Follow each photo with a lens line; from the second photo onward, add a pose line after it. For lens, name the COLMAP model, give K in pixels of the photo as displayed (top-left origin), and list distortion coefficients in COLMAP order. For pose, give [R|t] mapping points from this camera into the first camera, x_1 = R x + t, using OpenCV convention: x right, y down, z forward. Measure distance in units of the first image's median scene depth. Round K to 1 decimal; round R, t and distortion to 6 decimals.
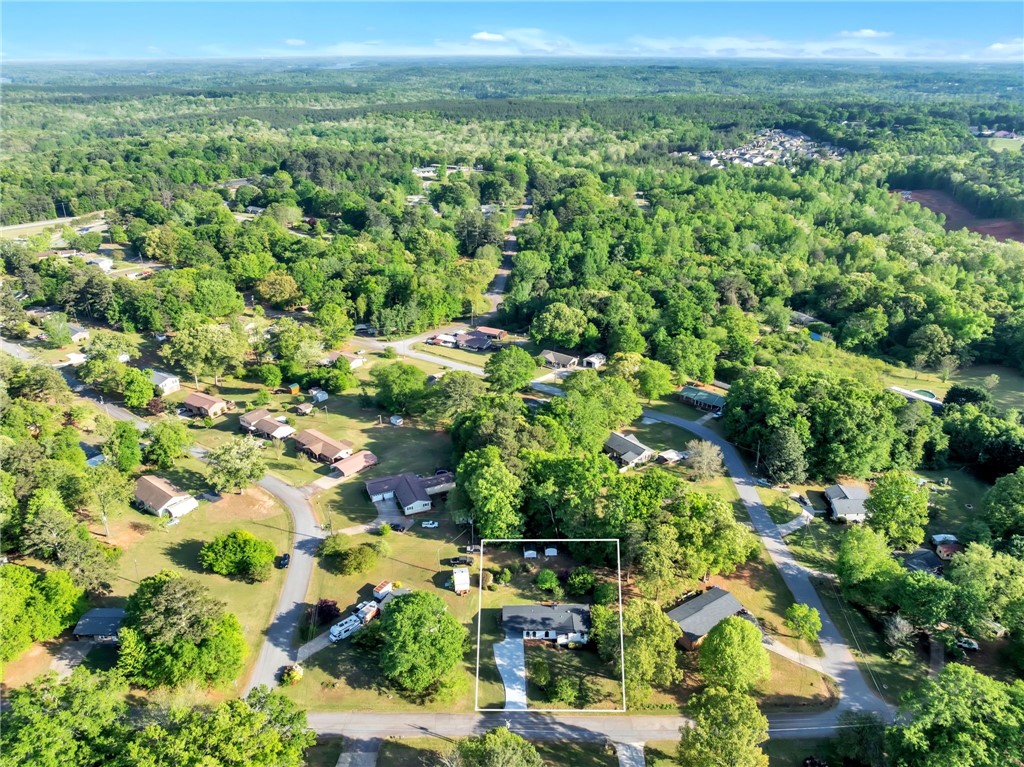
lens RADIAL K [[779.8, 0, 512.0], [0, 779.8, 383.5], [0, 0, 1]] dist [-0.047154, 0.005643]
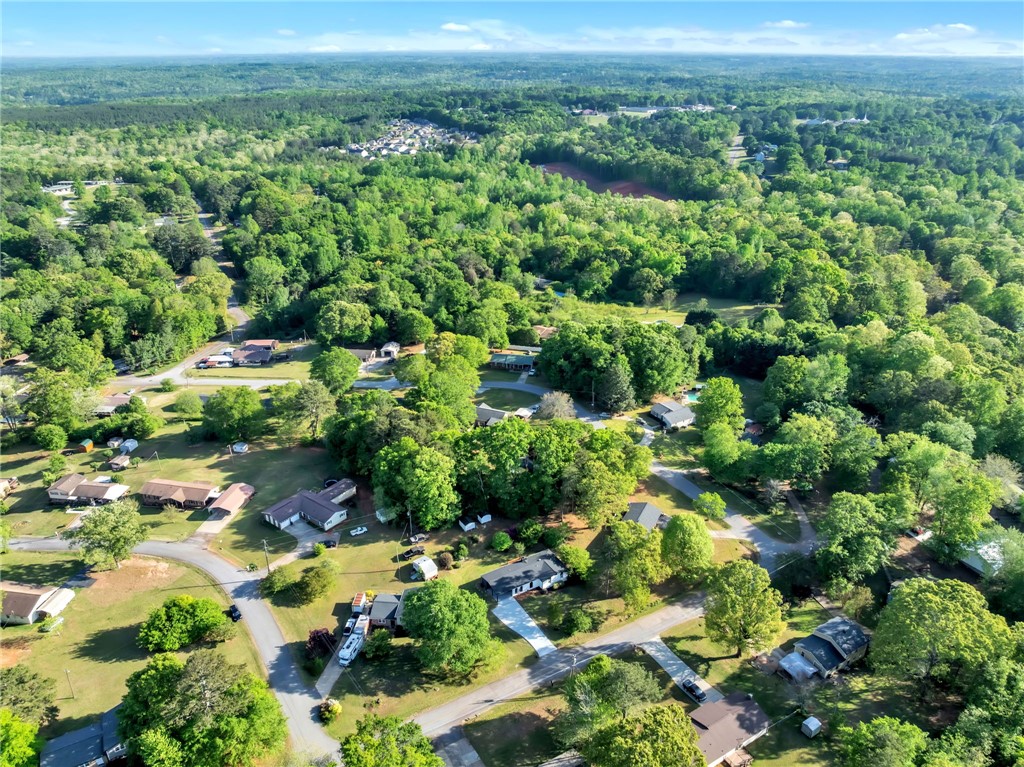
lens RADIAL K [[779.8, 0, 512.0], [0, 779.8, 383.5], [0, 0, 1]] dist [-0.047154, 0.005643]
pose [[0.854020, -0.207696, 0.476982, -0.246562], [0.205190, 0.977000, 0.058036, -0.011971], [-0.478065, 0.048308, 0.876995, 0.025397]]
